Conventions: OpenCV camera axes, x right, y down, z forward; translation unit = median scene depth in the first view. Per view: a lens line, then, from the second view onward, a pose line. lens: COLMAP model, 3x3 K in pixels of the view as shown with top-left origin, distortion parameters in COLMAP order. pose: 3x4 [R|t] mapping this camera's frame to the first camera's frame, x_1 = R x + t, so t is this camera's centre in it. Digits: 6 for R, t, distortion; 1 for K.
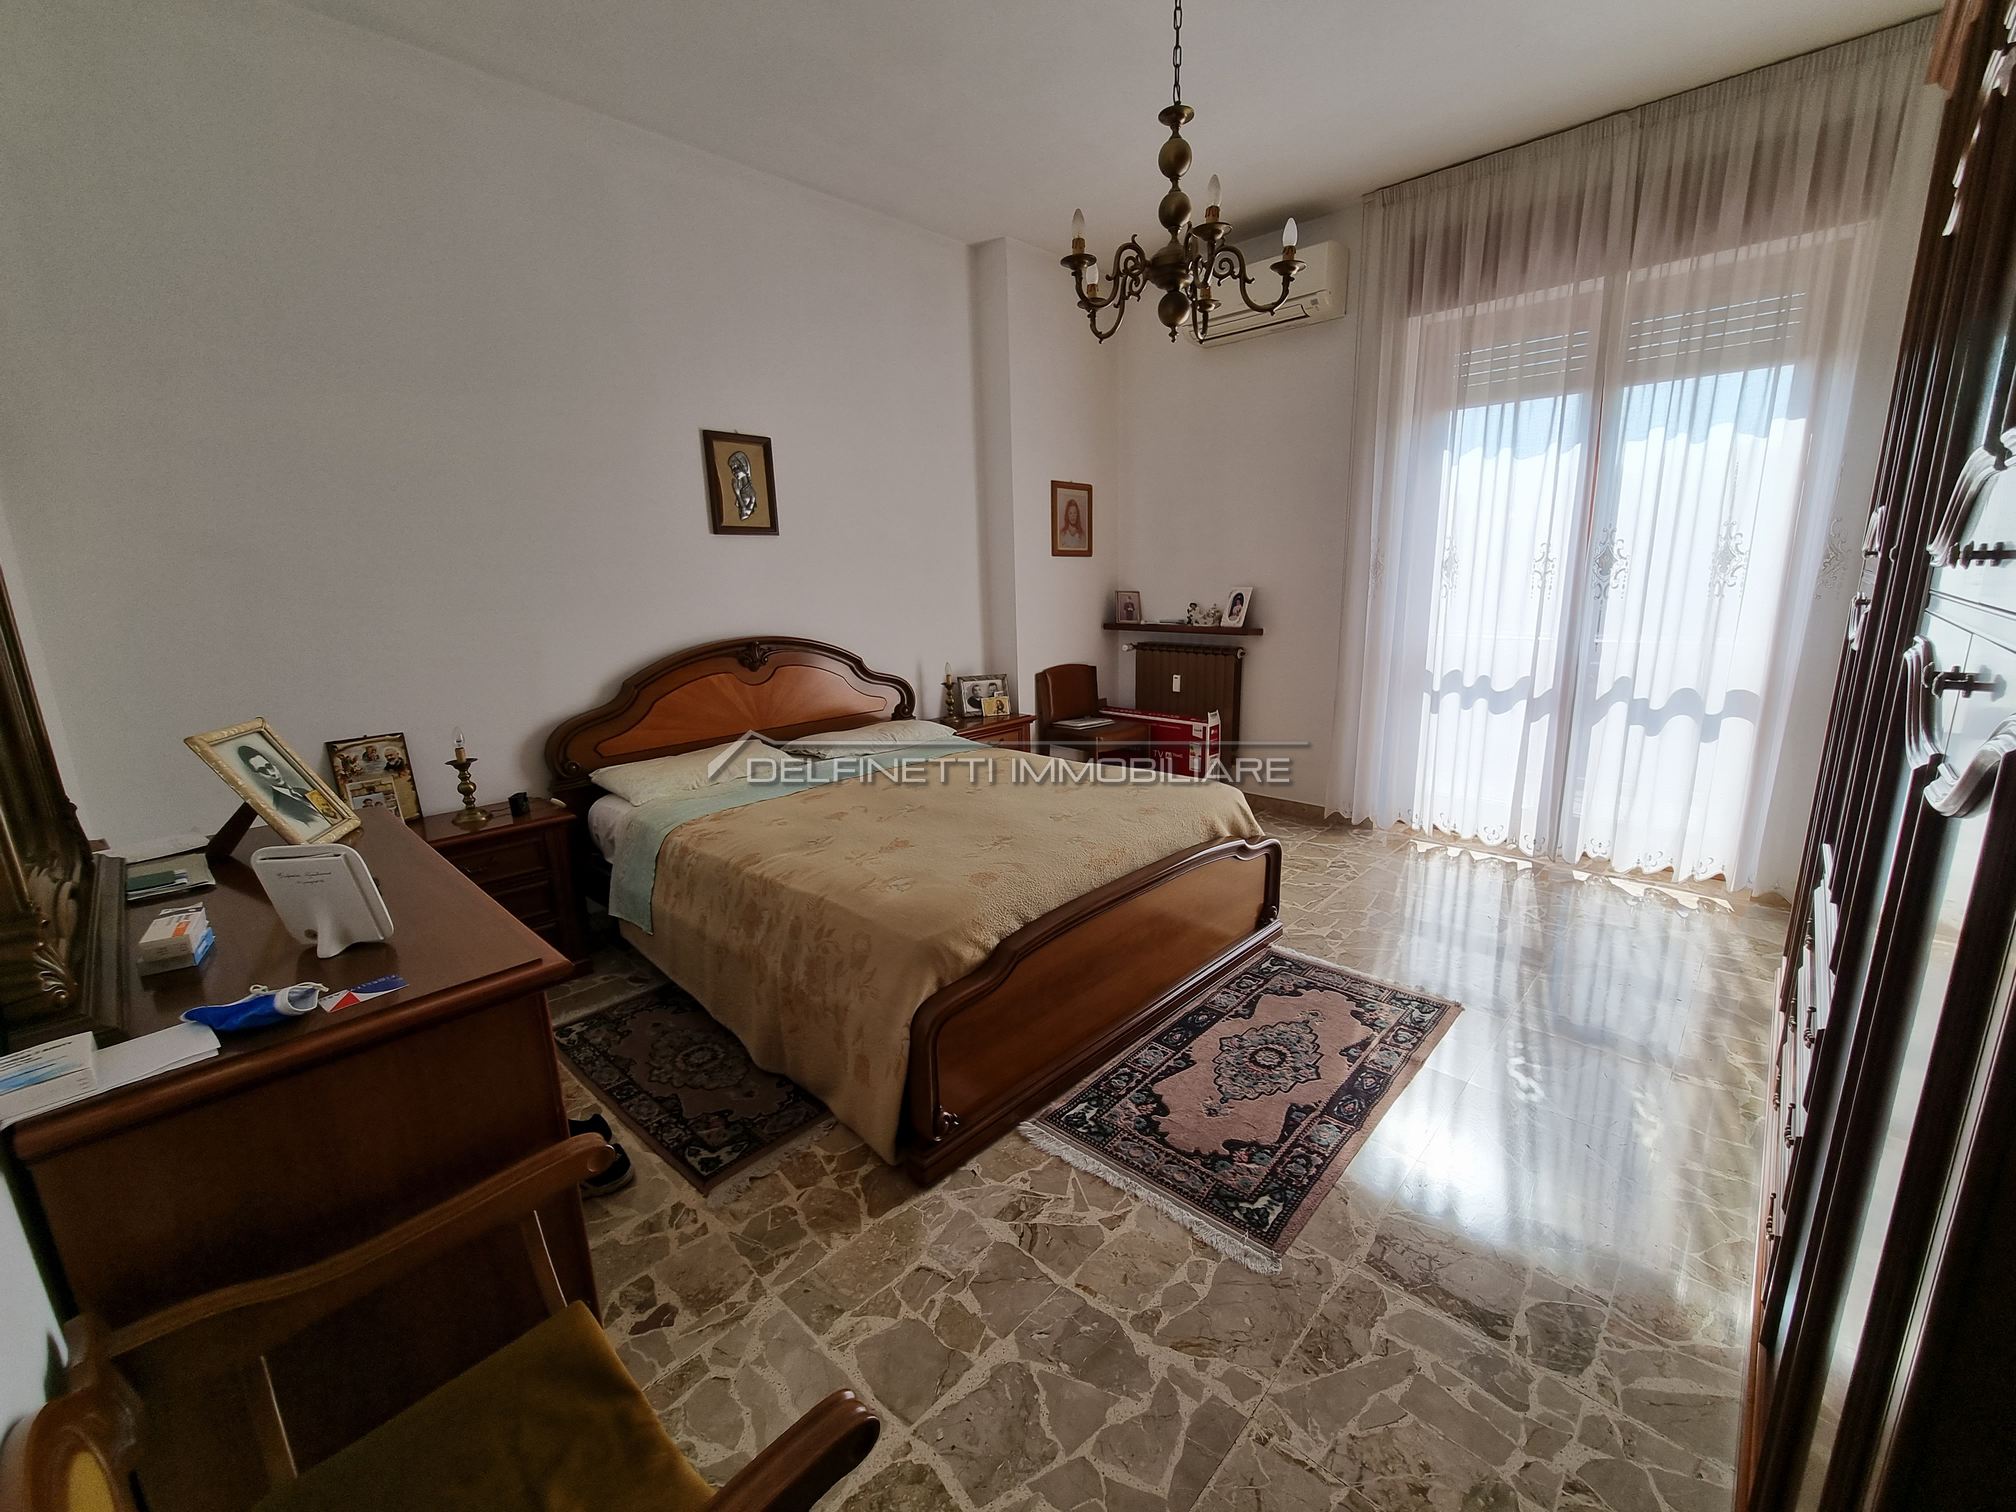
lens RADIAL K [[820.3, 0, 1000.0], [0, 820.3, 753.3], [0, 0, 1]] dist [0.000055, -0.001042]
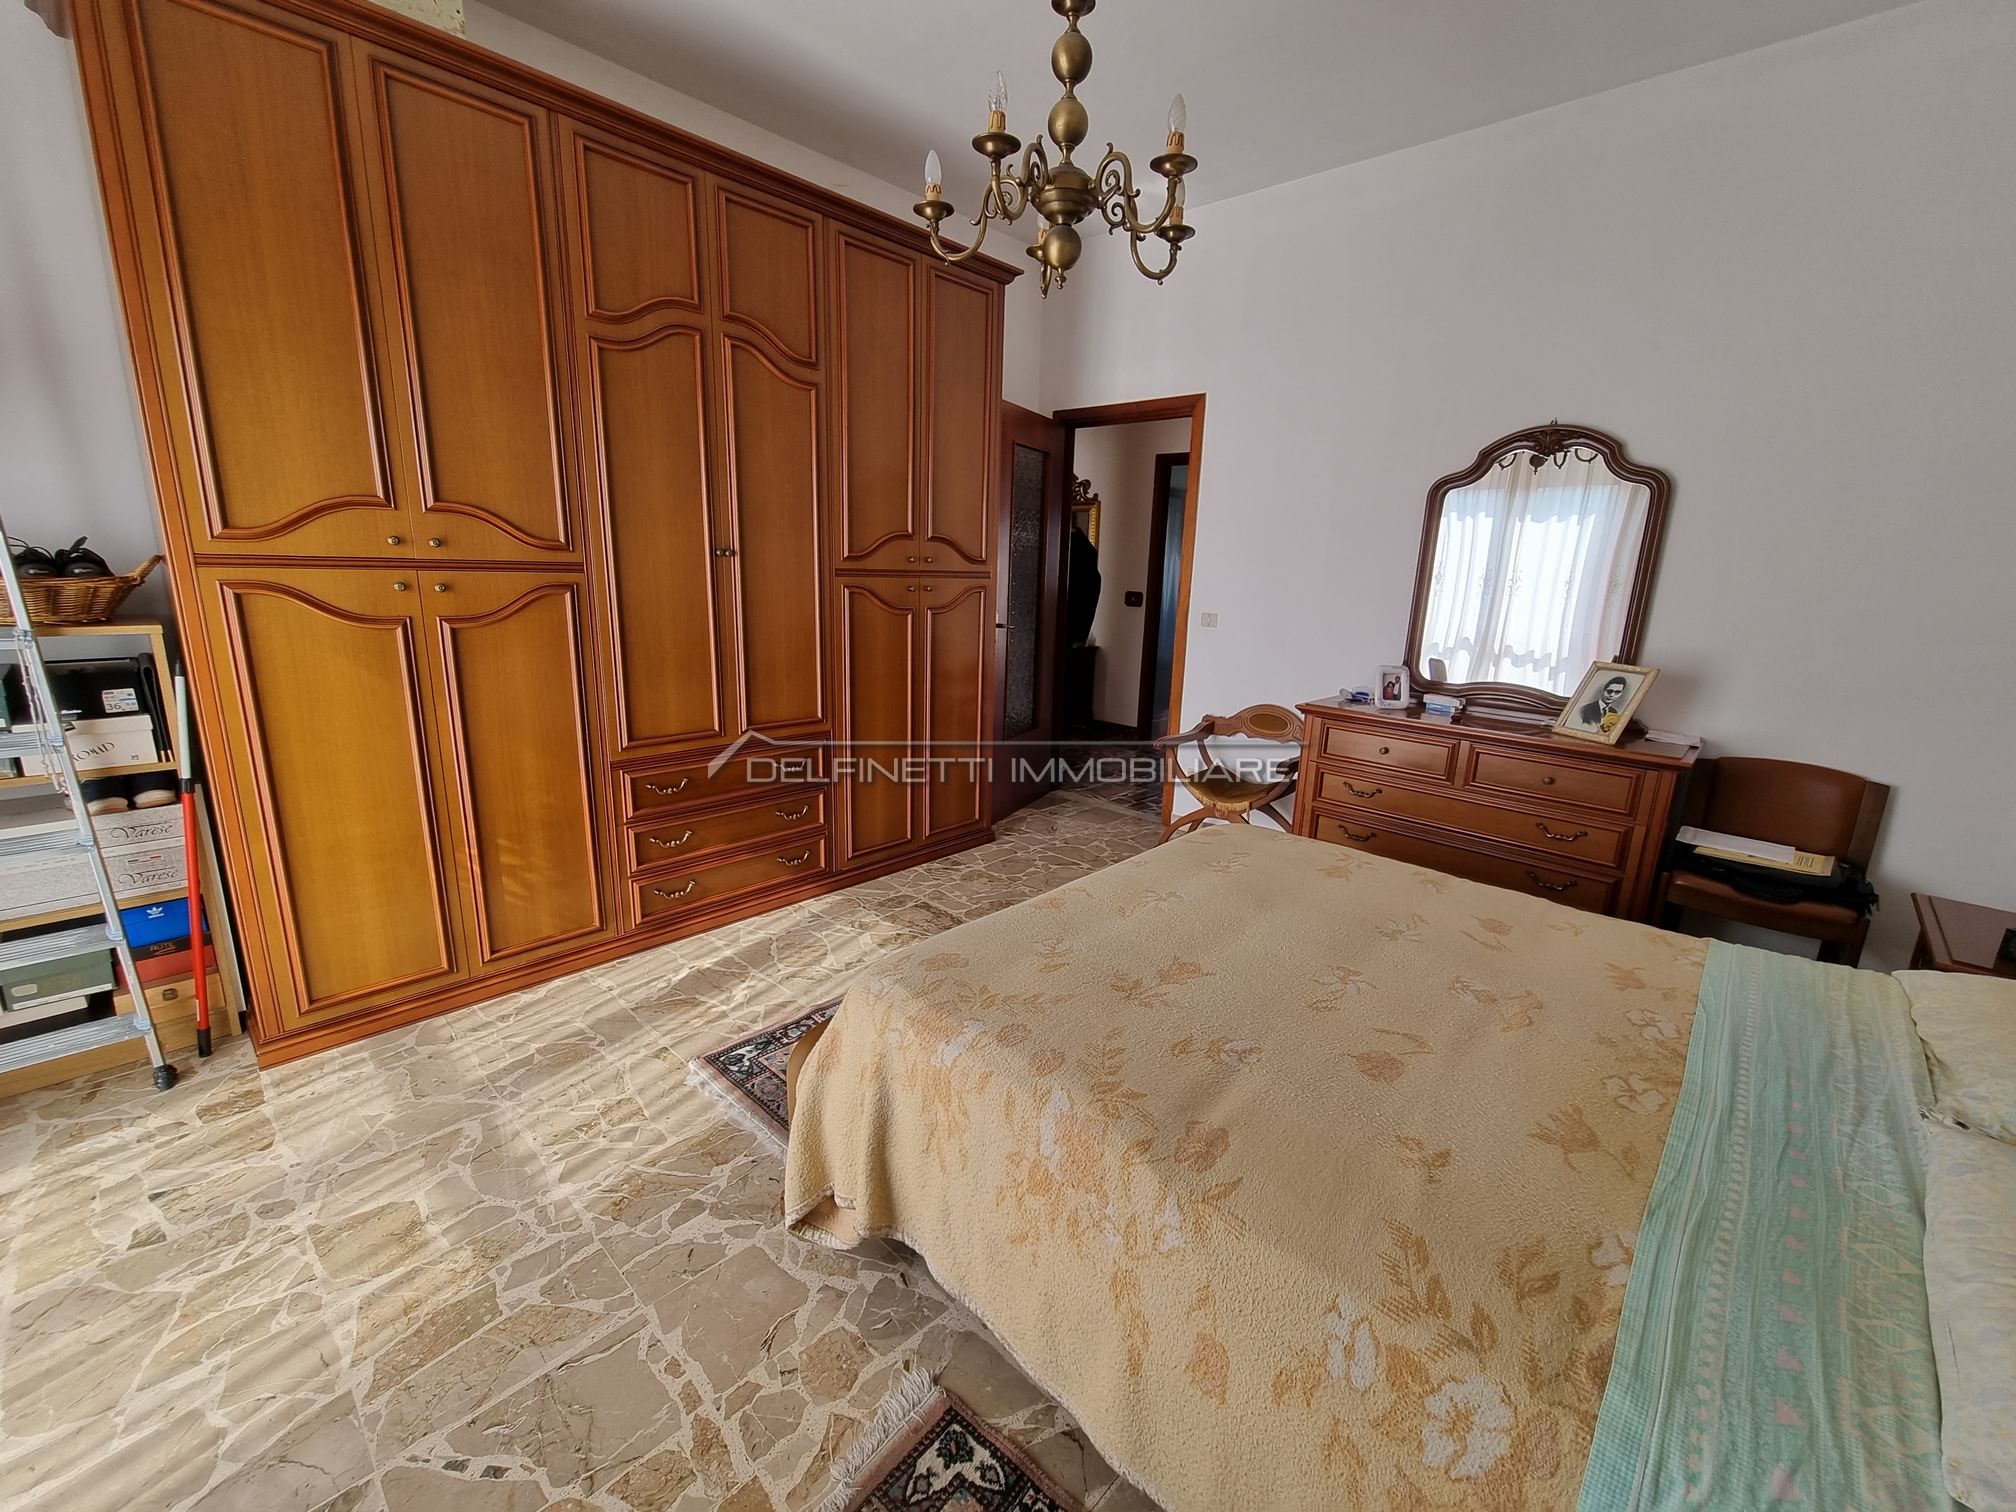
lens RADIAL K [[820.3, 0, 1000.0], [0, 820.3, 753.3], [0, 0, 1]] dist [0.000055, -0.001042]
pose [[-0.999939, -0.010052, -0.004578, 0.342315], [-0.011043, 0.900554, 0.434603, -0.539000], [-0.000246, 0.434627, -0.900610, 2.375643]]
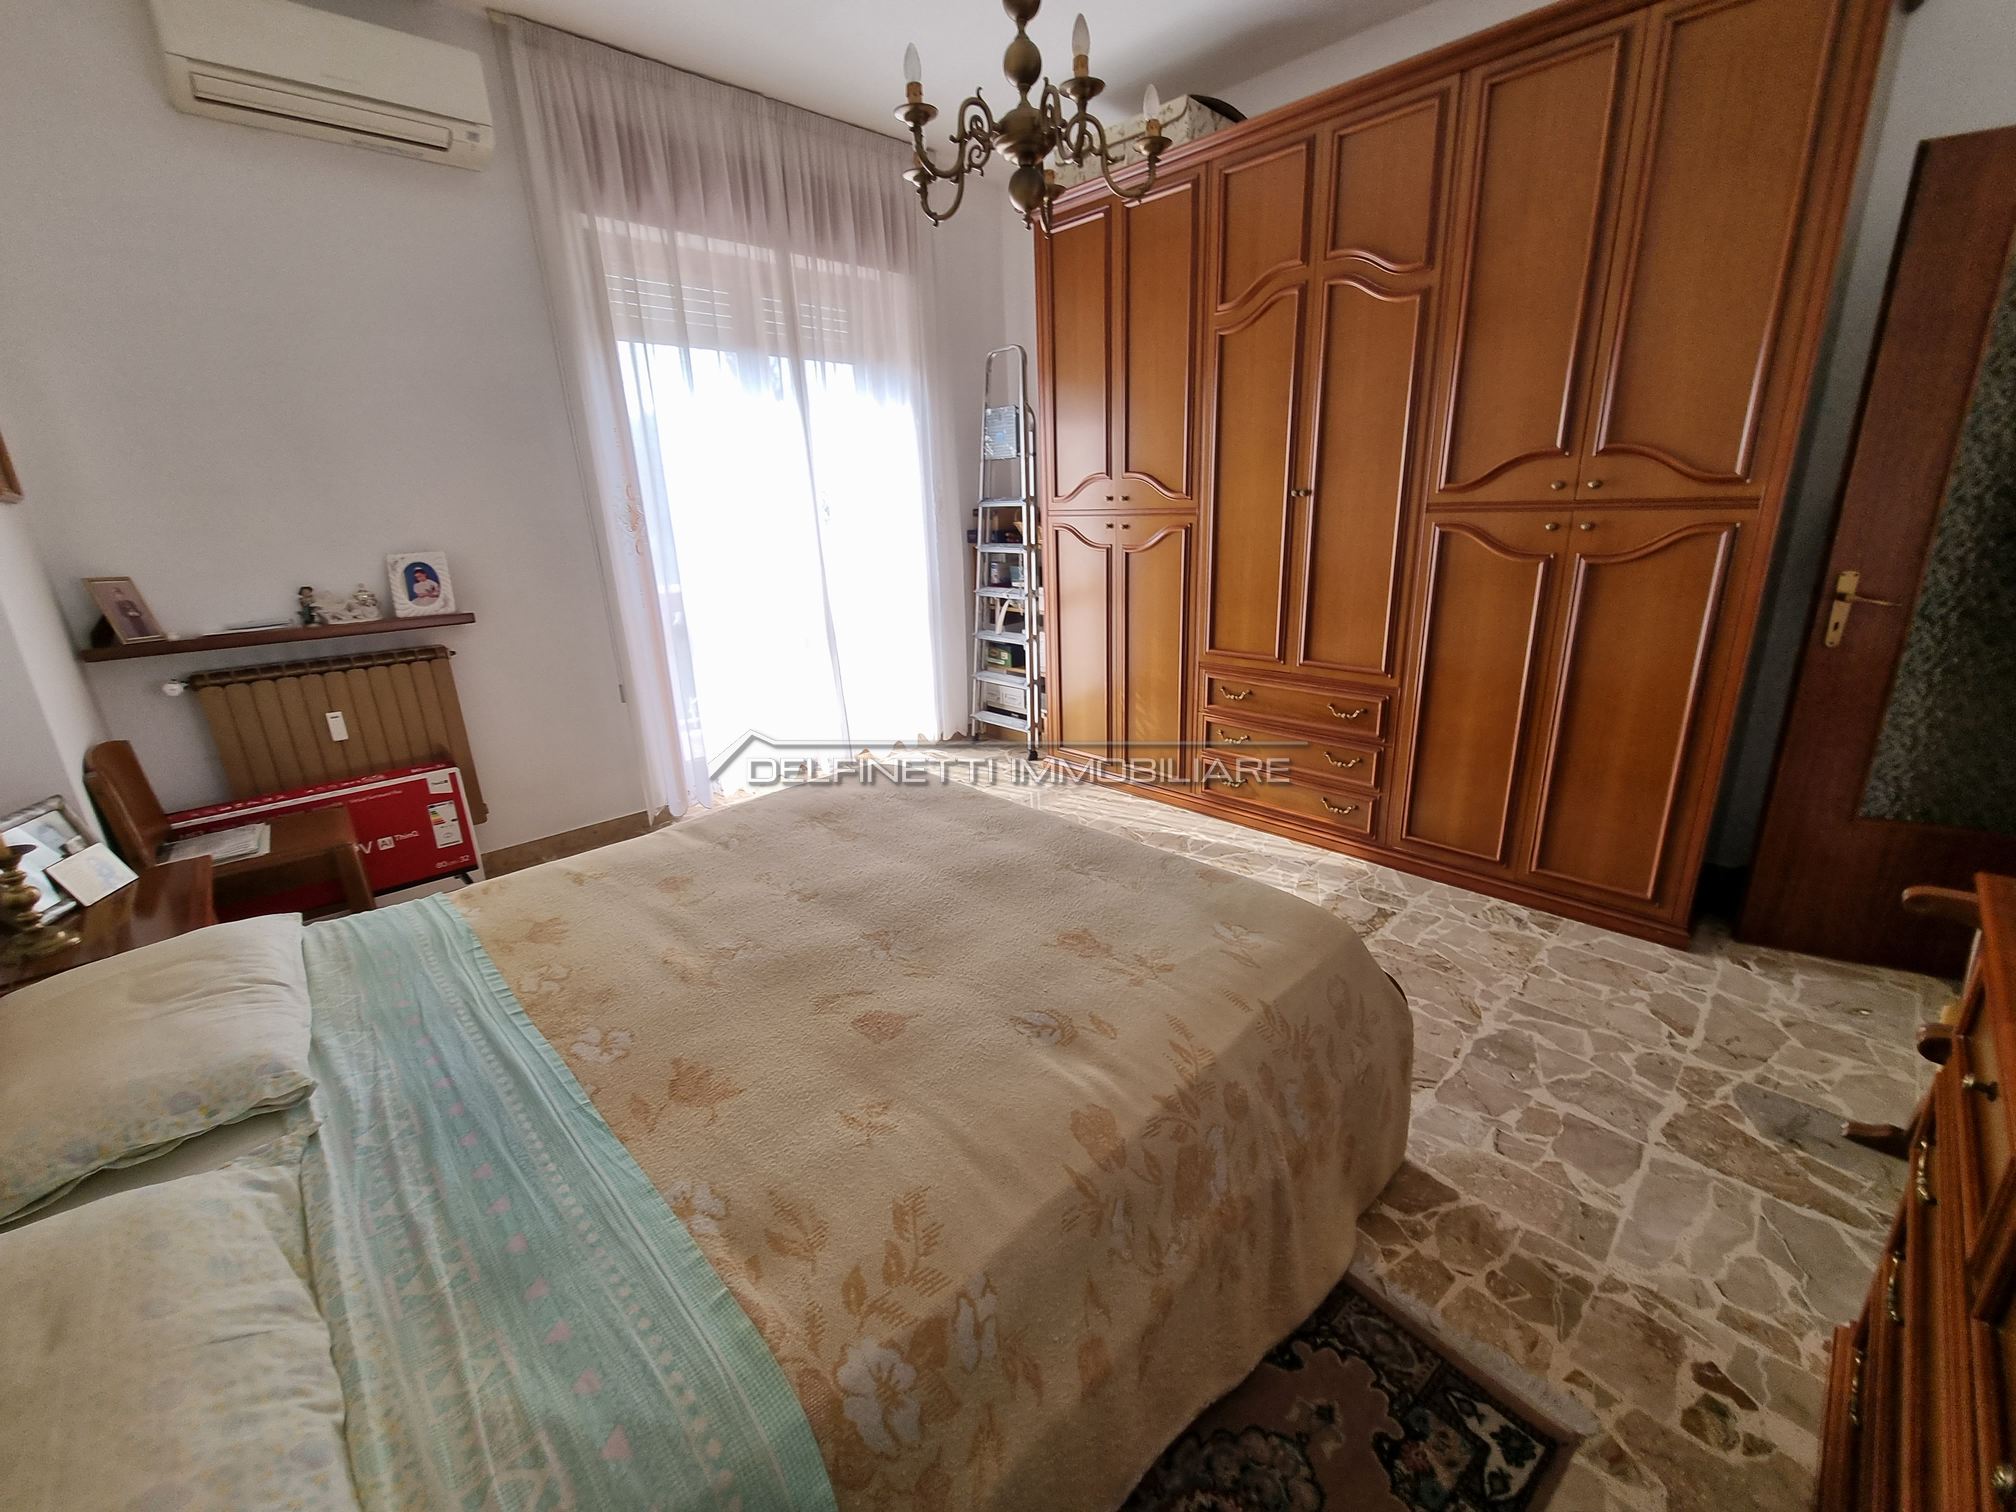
lens RADIAL K [[830.9, 0, 1056.2], [0, 830.9, 748.7], [0, 0, 1]] dist [0.010749, -0.003538]
pose [[0.012505, -0.265338, 0.964074, -0.940806], [0.244698, 0.935646, 0.254340, -0.259156], [-0.969519, 0.232727, 0.076628, 1.256917]]
